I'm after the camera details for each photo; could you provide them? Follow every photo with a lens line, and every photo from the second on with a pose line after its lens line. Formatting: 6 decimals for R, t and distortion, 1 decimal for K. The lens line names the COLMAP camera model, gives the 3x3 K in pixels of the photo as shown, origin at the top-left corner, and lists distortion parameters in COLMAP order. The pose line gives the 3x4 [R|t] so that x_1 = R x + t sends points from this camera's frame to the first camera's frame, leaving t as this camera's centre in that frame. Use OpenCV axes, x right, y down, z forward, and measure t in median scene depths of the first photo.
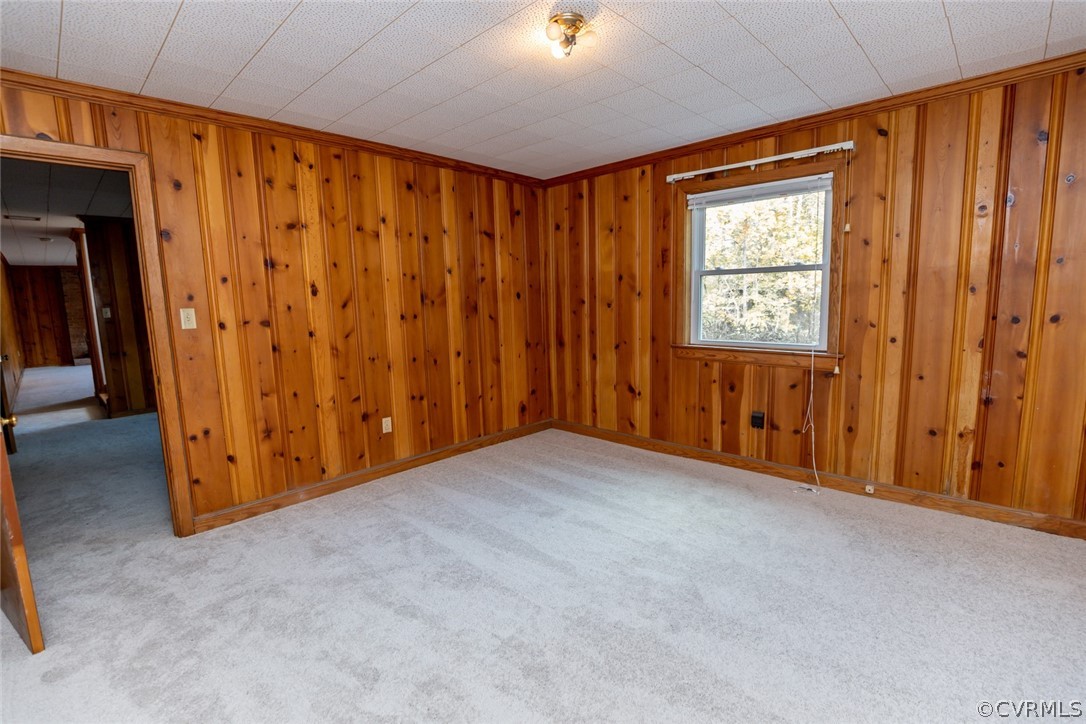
lens RADIAL K [[494.9, 0, 543.0], [0, 494.9, 367.0], [0, 0, 1]] dist [-0.031033, 0.001365]
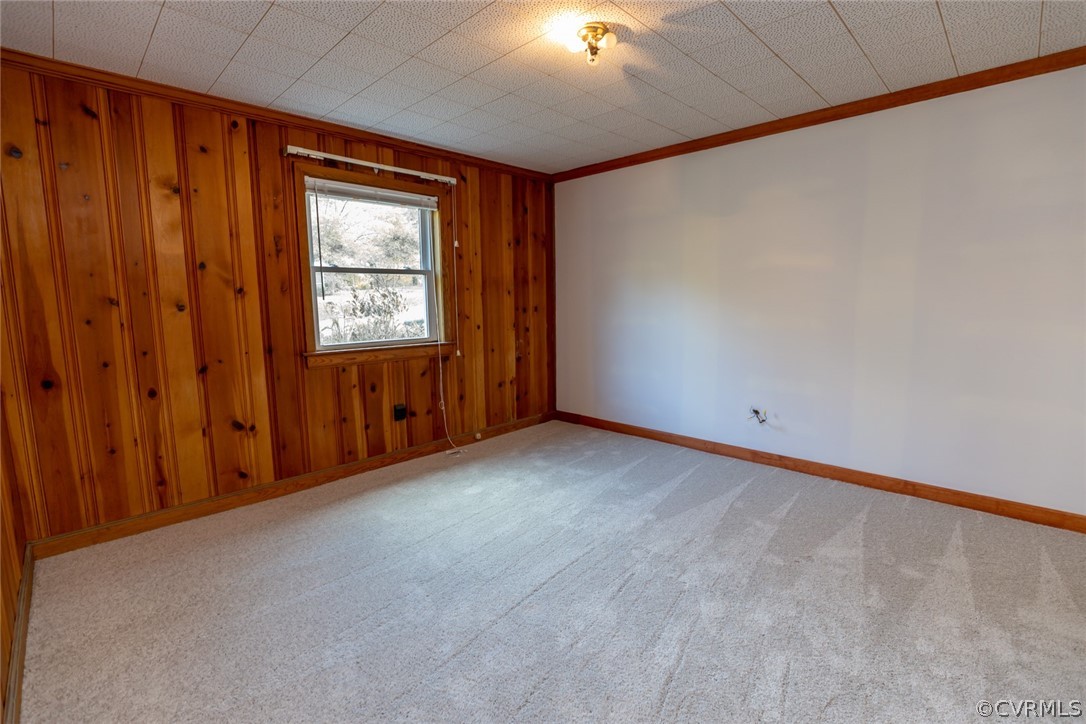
lens RADIAL K [[494.9, 0, 543.0], [0, 494.9, 367.0], [0, 0, 1]] dist [-0.031033, 0.001365]
pose [[0.010293, -0.107098, 0.994195, -0.609586], [0.156242, 0.982208, 0.104189, -0.051224], [-0.987665, 0.154263, 0.026843, 0.655272]]
